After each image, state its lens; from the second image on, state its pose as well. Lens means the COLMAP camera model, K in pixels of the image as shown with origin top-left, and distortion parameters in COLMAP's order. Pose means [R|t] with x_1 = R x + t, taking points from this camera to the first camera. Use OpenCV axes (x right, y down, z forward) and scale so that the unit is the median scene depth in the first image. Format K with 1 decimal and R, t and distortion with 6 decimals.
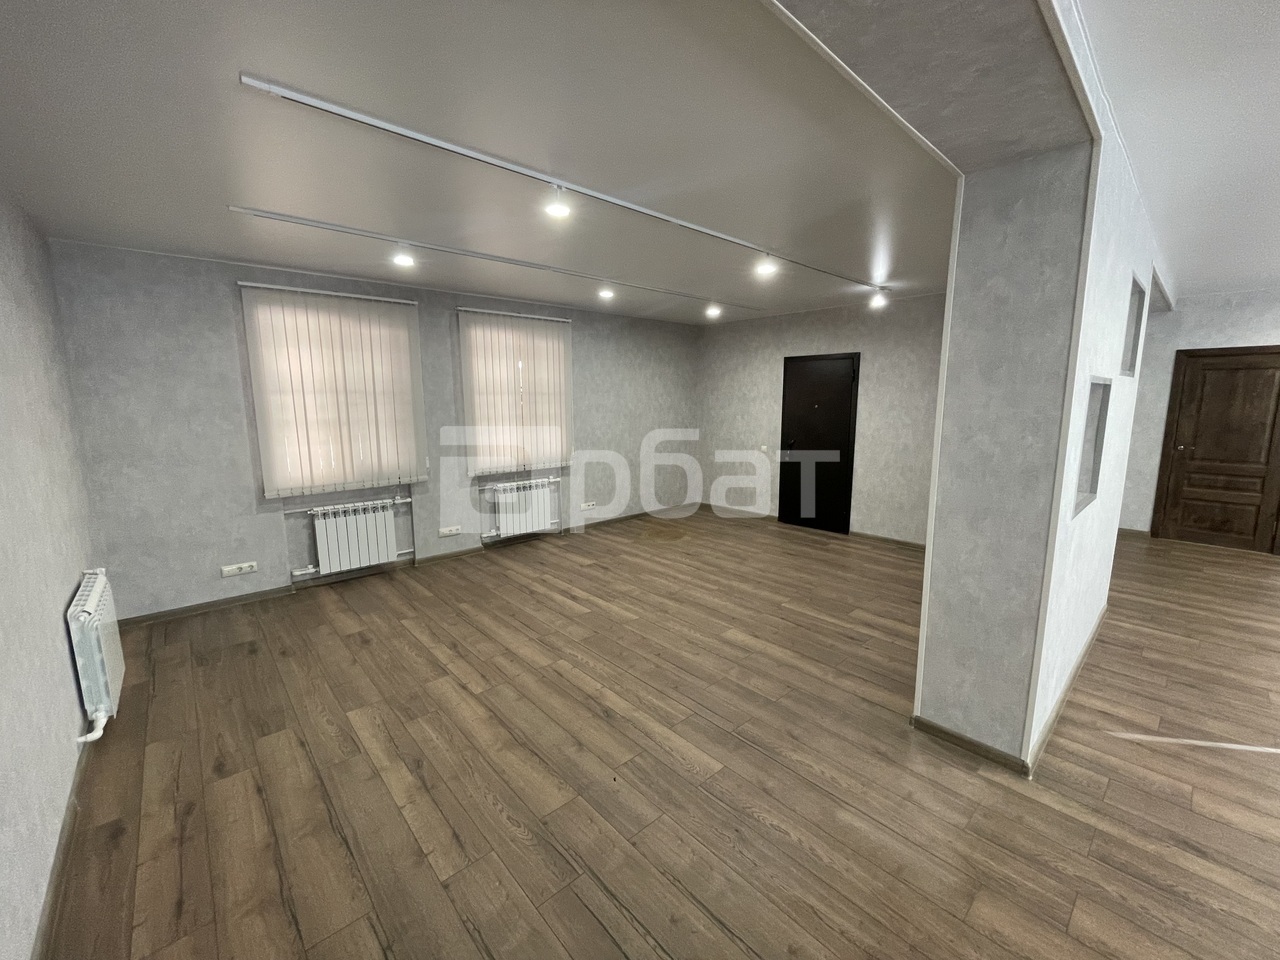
lens RADIAL K [[521.9, 0, 637.1], [0, 521.9, 482.0], [0, 0, 1]] dist [0.001161, -0.000530]
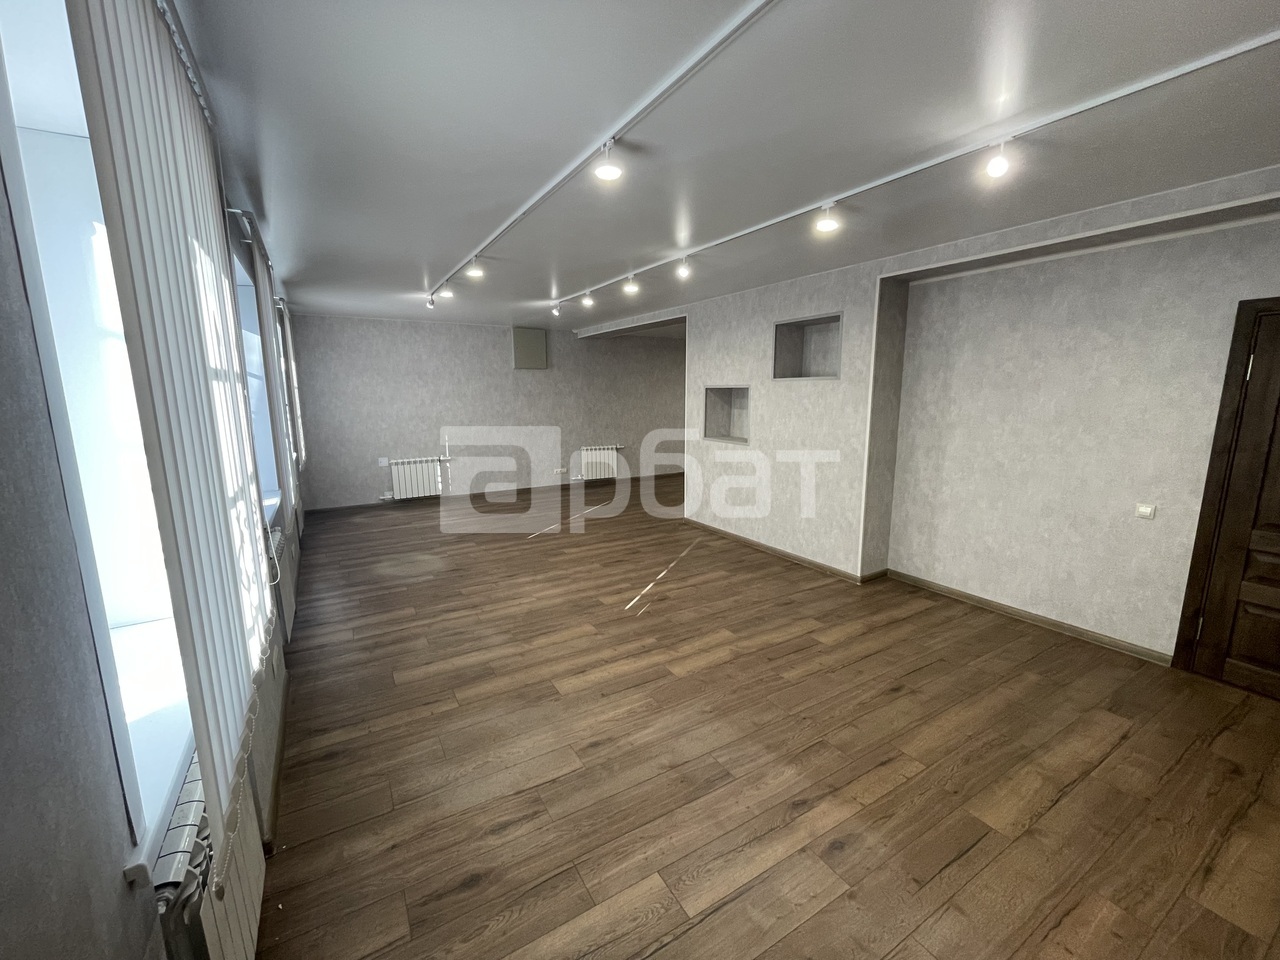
lens RADIAL K [[521.9, 0, 644.3], [0, 521.9, 481.0], [0, 0, 1]] dist [0.001161, -0.000530]
pose [[-0.189438, 0.171499, -0.966800, 1.902965], [-0.153508, 0.967348, 0.201675, -0.116341], [0.969819, 0.186616, -0.156926, 0.636749]]
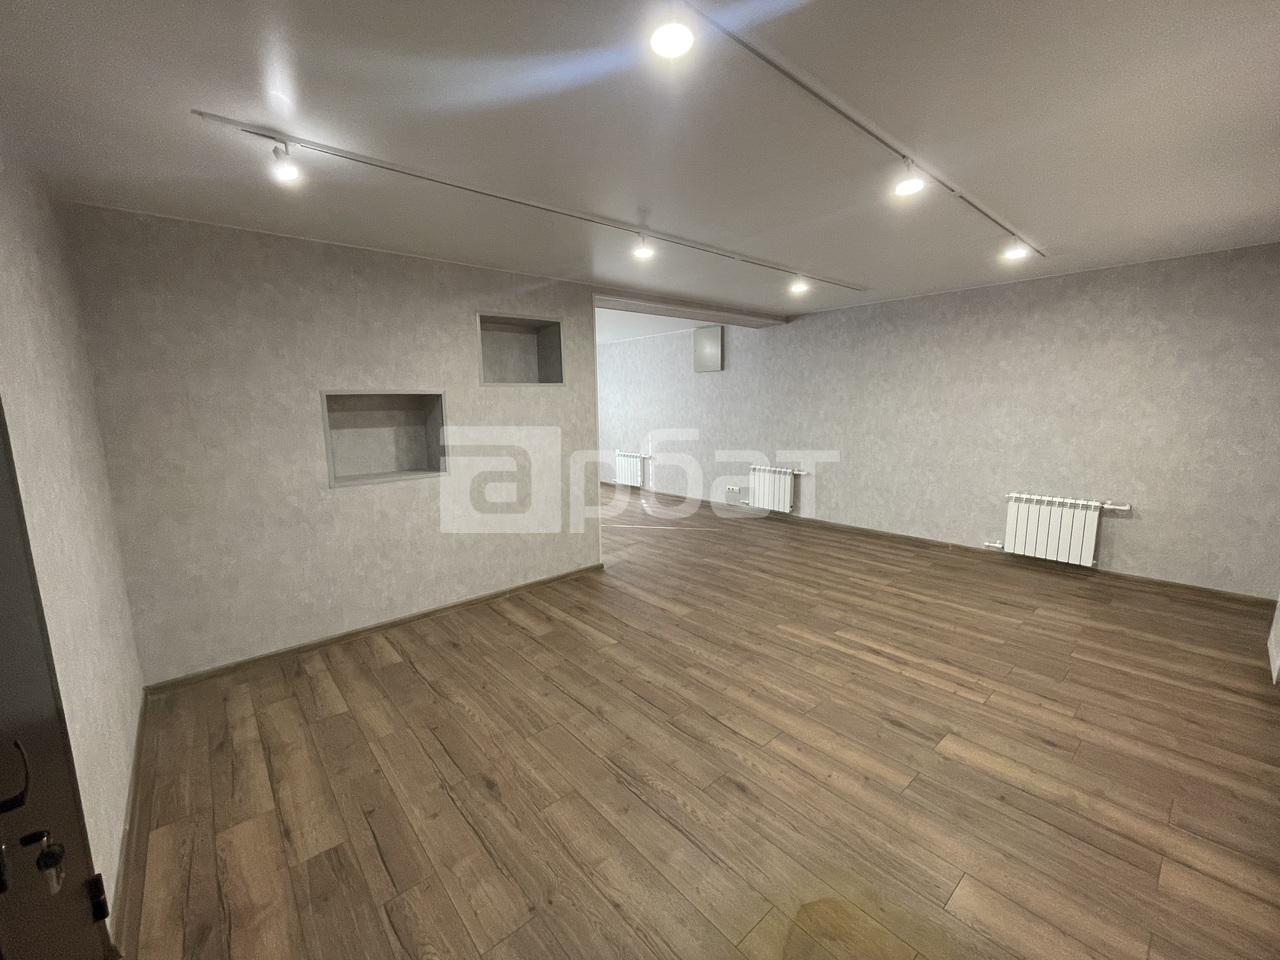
lens RADIAL K [[521.9, 0, 637.7], [0, 521.9, 471.9], [0, 0, 1]] dist [0.001161, -0.000530]
pose [[-0.999541, 0.016843, 0.025182, 0.208254], [0.023528, 0.955222, 0.294955, -0.271681], [-0.019087, 0.295412, -0.955179, 1.673584]]
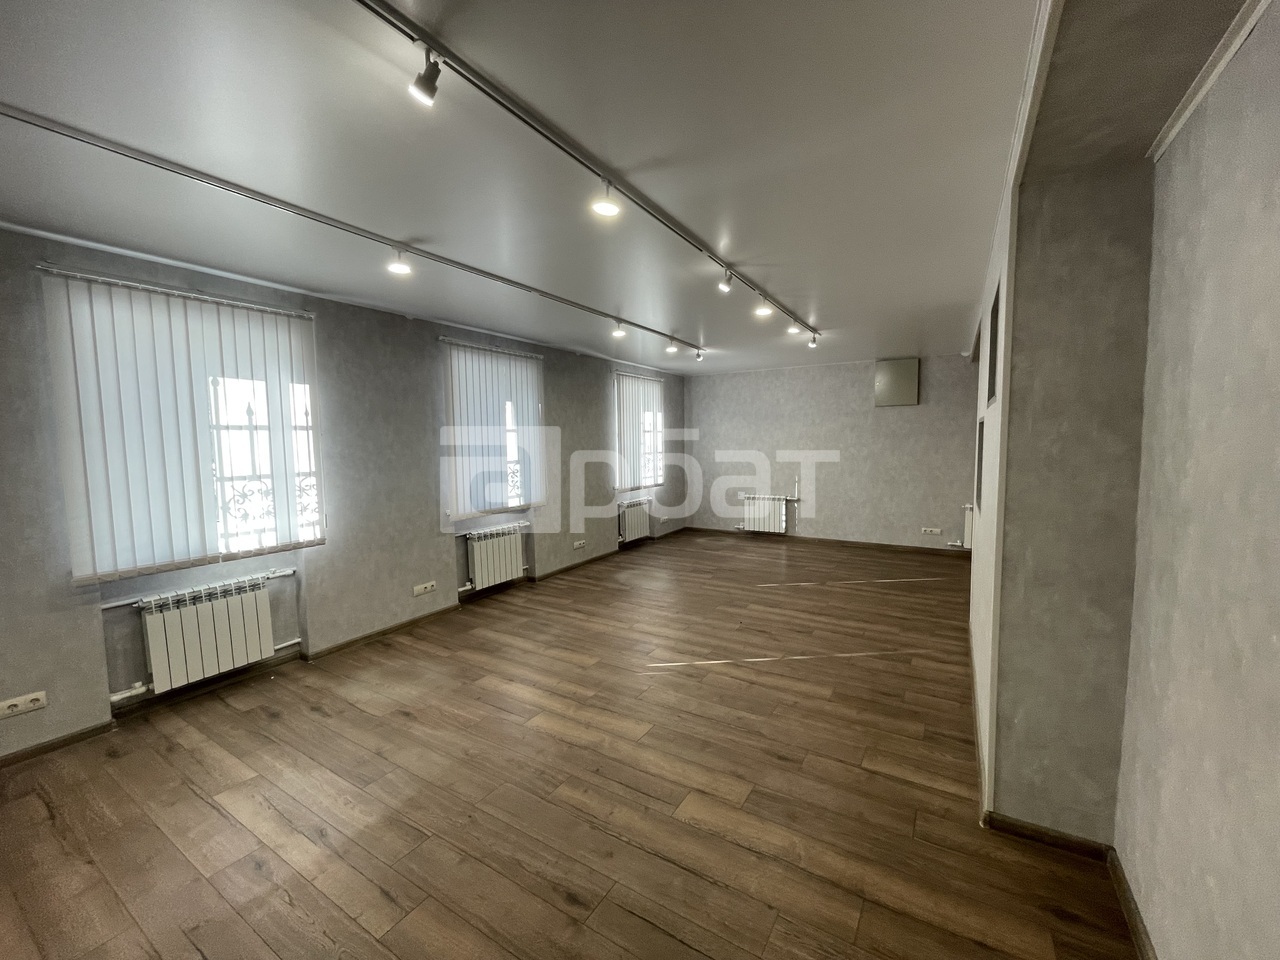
lens RADIAL K [[521.9, 0, 634.3], [0, 521.9, 478.5], [0, 0, 1]] dist [0.001161, -0.000530]
pose [[-0.961957, 0.036299, -0.270778, 1.282952], [-0.028122, 0.972712, 0.230304, -0.198141], [0.271749, 0.229157, -0.934687, 1.231821]]
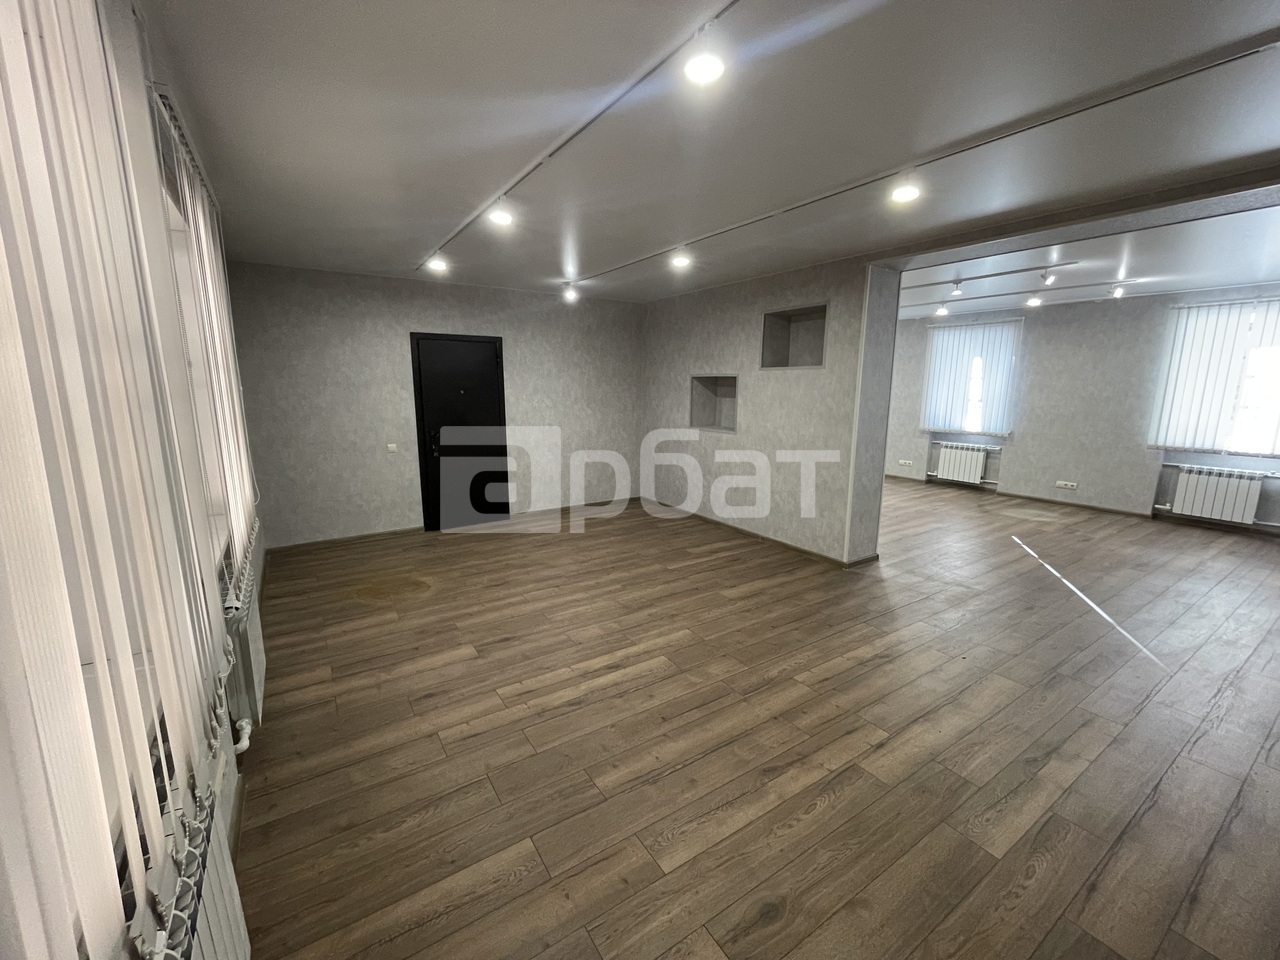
lens RADIAL K [[521.9, 0, 645.4], [0, 521.9, 476.0], [0, 0, 1]] dist [0.001161, -0.000530]
pose [[0.146048, -0.171818, 0.974242, -0.758246], [0.155336, 0.976569, 0.148942, -0.128305], [-0.977006, 0.129582, 0.169316, 0.807733]]
